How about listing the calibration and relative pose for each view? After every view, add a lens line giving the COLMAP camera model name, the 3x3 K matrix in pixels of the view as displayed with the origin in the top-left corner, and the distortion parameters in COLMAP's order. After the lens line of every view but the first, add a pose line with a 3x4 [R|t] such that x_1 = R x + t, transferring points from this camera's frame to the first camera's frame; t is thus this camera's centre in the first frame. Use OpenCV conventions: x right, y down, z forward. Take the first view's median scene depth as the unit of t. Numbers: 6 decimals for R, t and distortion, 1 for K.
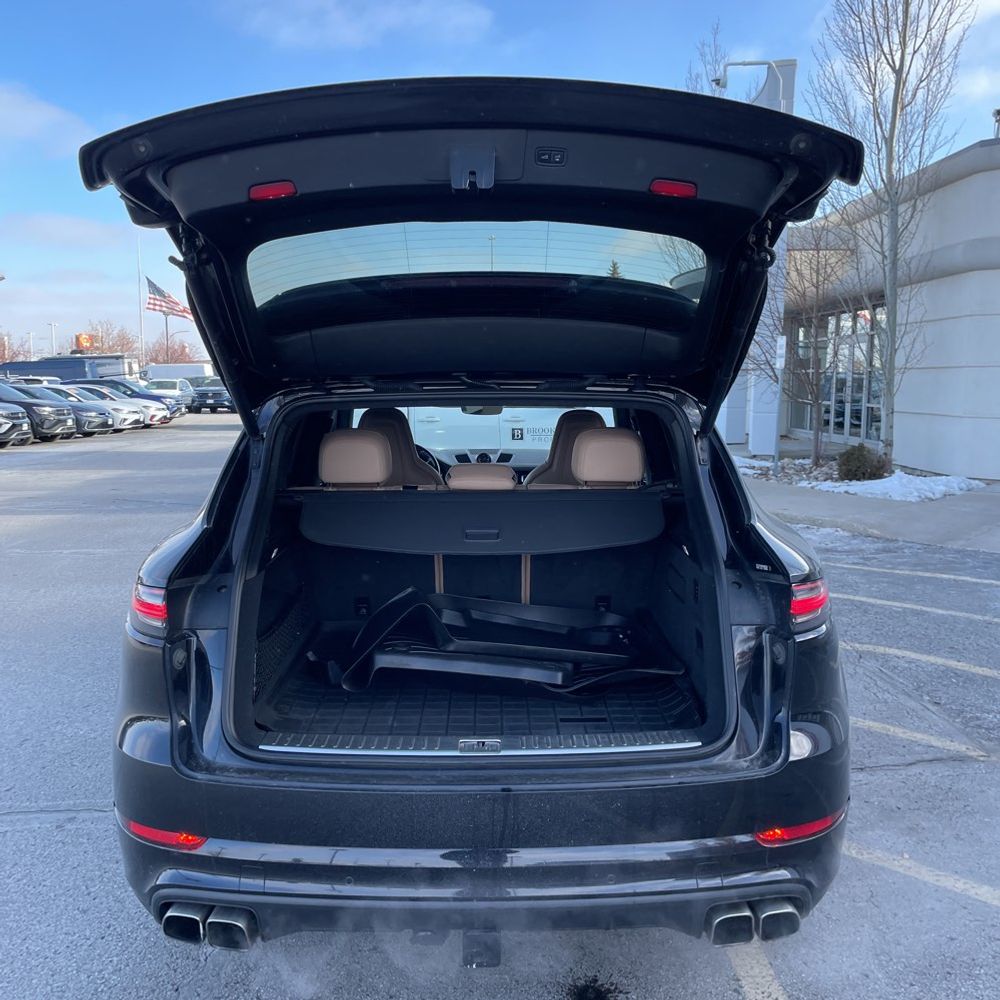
lens RADIAL K [[1002.5, 0, 510.9], [0, 1002.5, 501.2], [0, 0, 1]] dist [0.097394, -0.141373]
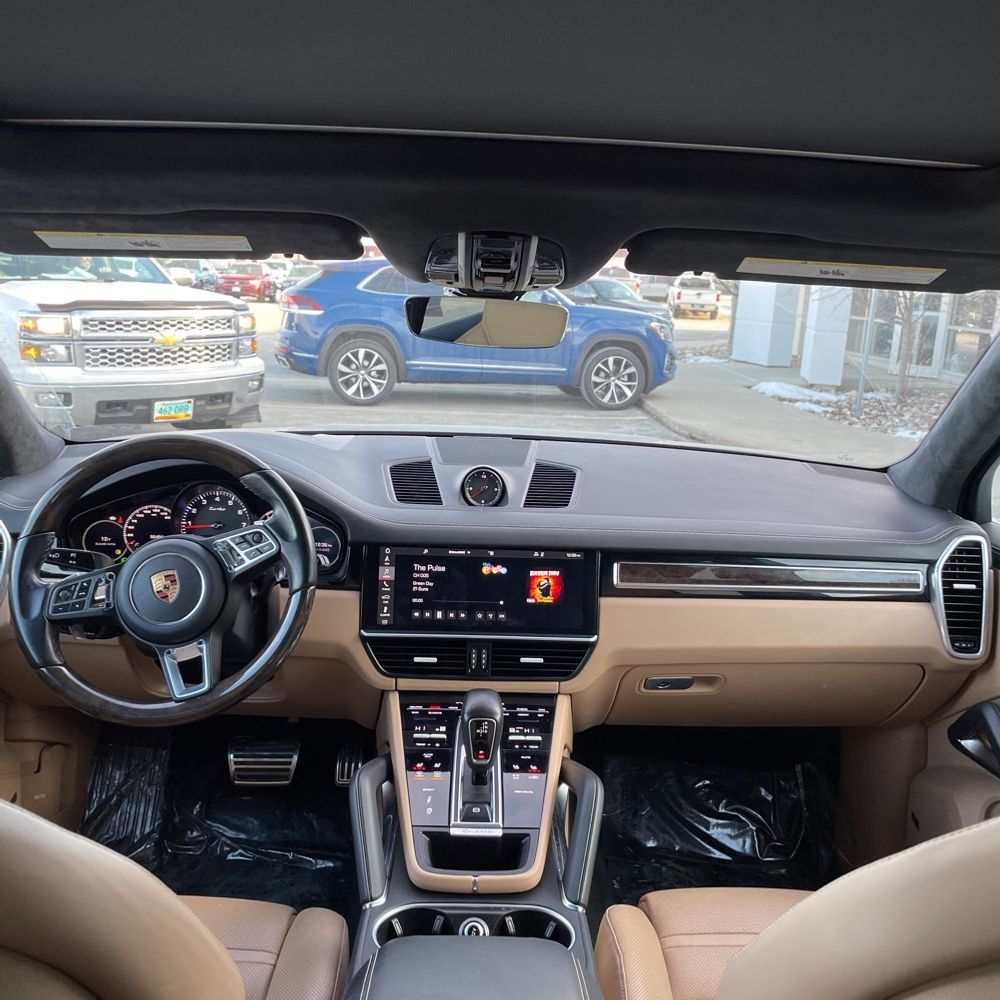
lens RADIAL K [[1002.5, 0, 510.9], [0, 1002.5, 501.2], [0, 0, 1]] dist [0.097394, -0.141373]
pose [[0.998840, 0.045276, 0.016418, -0.004854], [-0.046651, 0.994264, 0.096245, -0.014522], [-0.011966, -0.096899, 0.995222, 0.145458]]
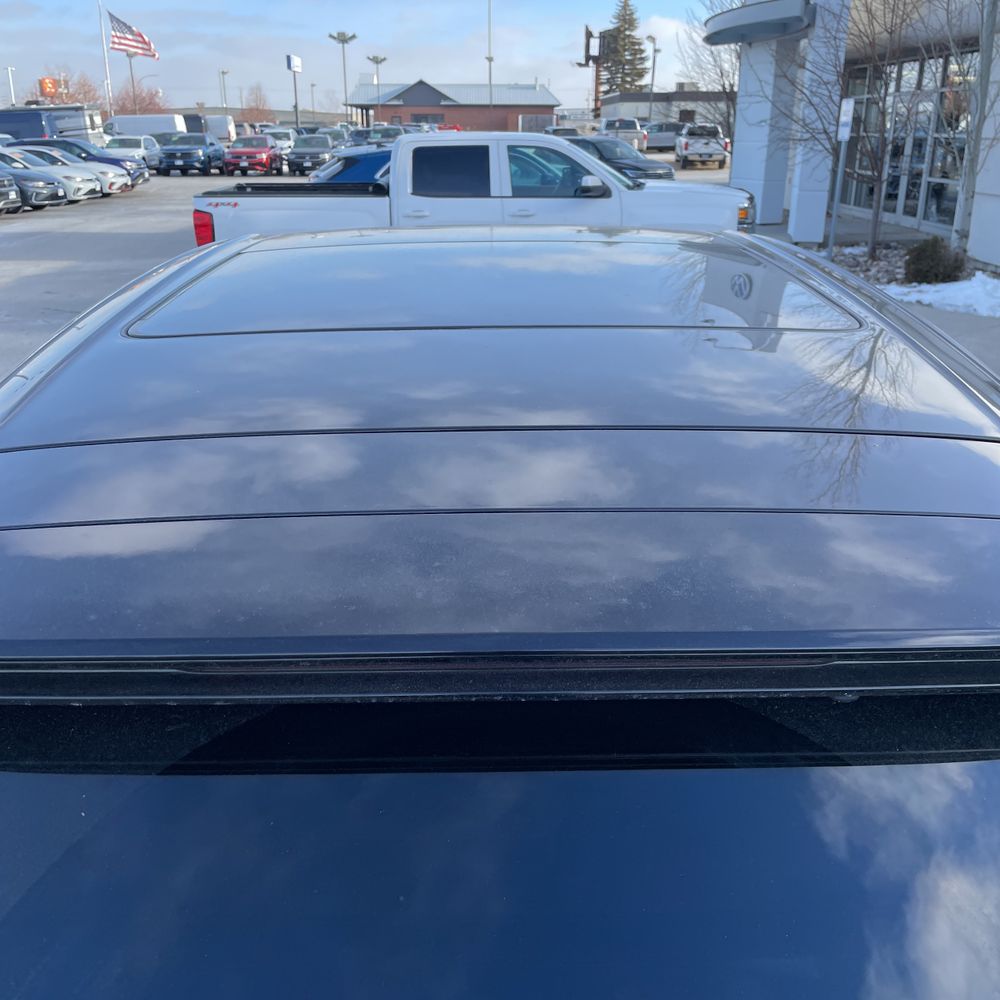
lens RADIAL K [[1002.5, 0, 510.9], [0, 1002.5, 501.2], [0, 0, 1]] dist [0.097394, -0.141373]
pose [[1.000000, -0.000118, 0.000549, -0.002806], [-0.000011, 0.973259, 0.229711, -0.021821], [-0.000562, -0.229711, 0.973259, 0.076793]]
